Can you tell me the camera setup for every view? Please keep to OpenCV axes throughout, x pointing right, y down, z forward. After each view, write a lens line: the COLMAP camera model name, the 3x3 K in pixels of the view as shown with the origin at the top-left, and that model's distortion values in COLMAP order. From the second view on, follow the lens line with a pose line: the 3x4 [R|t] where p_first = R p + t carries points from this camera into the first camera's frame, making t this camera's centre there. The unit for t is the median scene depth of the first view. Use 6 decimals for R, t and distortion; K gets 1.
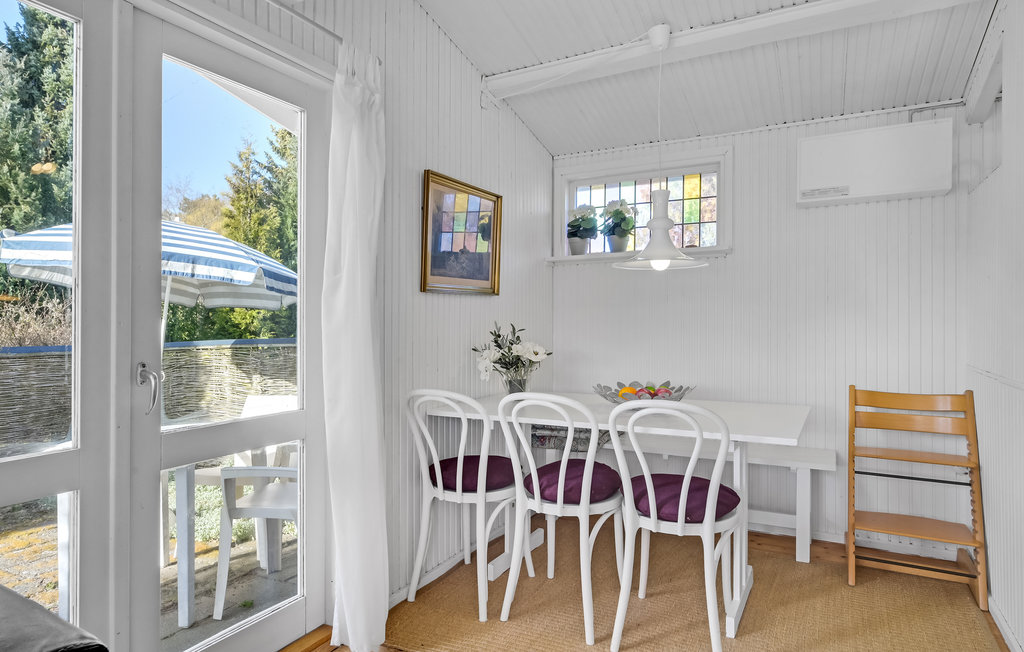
lens RADIAL K [[608.7, 0, 522.9], [0, 608.7, 321.9], [0, 0, 1]] dist [0.004784, 0.000336]
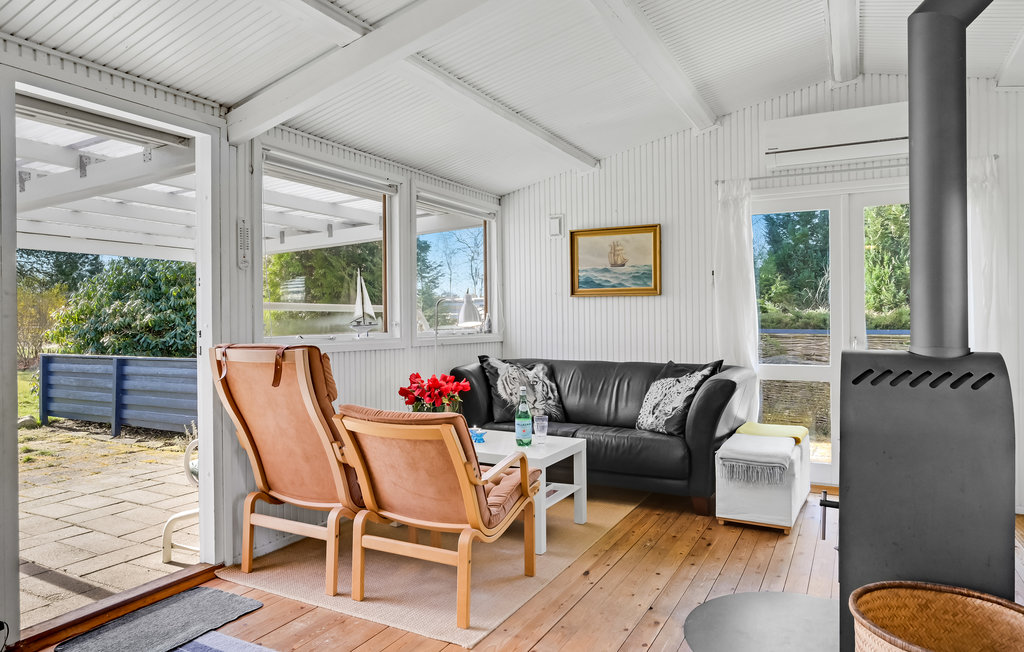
lens RADIAL K [[658.8, 0, 512.8], [0, 658.8, 312.9], [0, 0, 1]] dist [-0.001096, 0.000548]
pose [[-0.003304, 0.000972, -0.999994, 1.284261], [0.016090, 0.999870, 0.000918, -0.038012], [0.999865, -0.016087, -0.003320, -0.222278]]
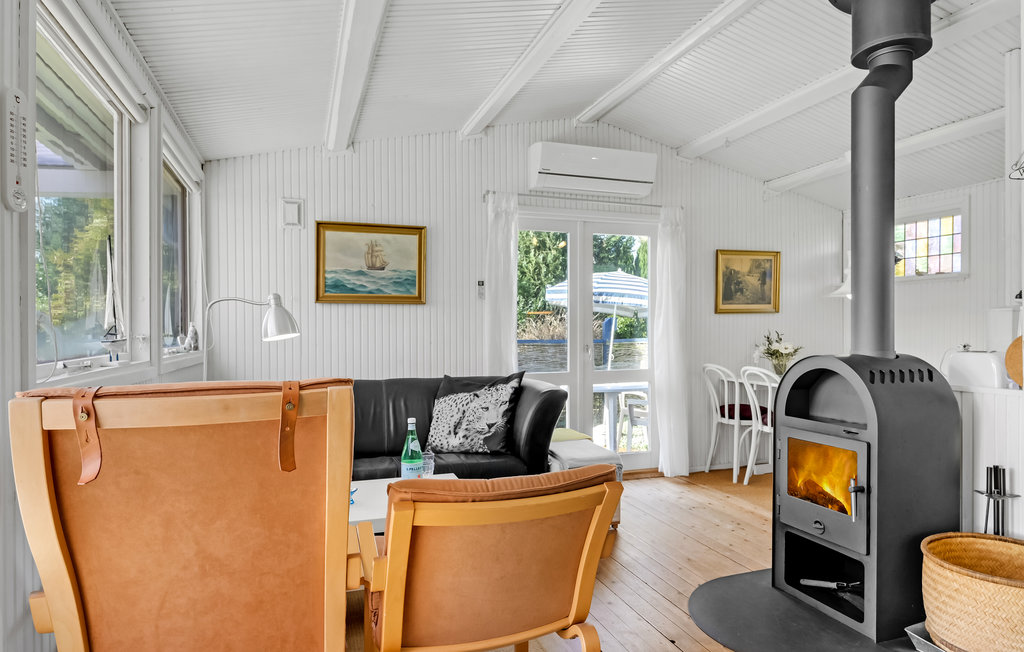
lens RADIAL K [[608.7, 0, 522.9], [0, 608.7, 321.9], [0, 0, 1]] dist [0.004784, 0.000336]
pose [[0.740267, -0.004012, -0.672301, 0.670810], [0.007527, 0.999969, 0.002320, -0.035082], [0.672271, -0.006778, 0.740274, -0.811974]]
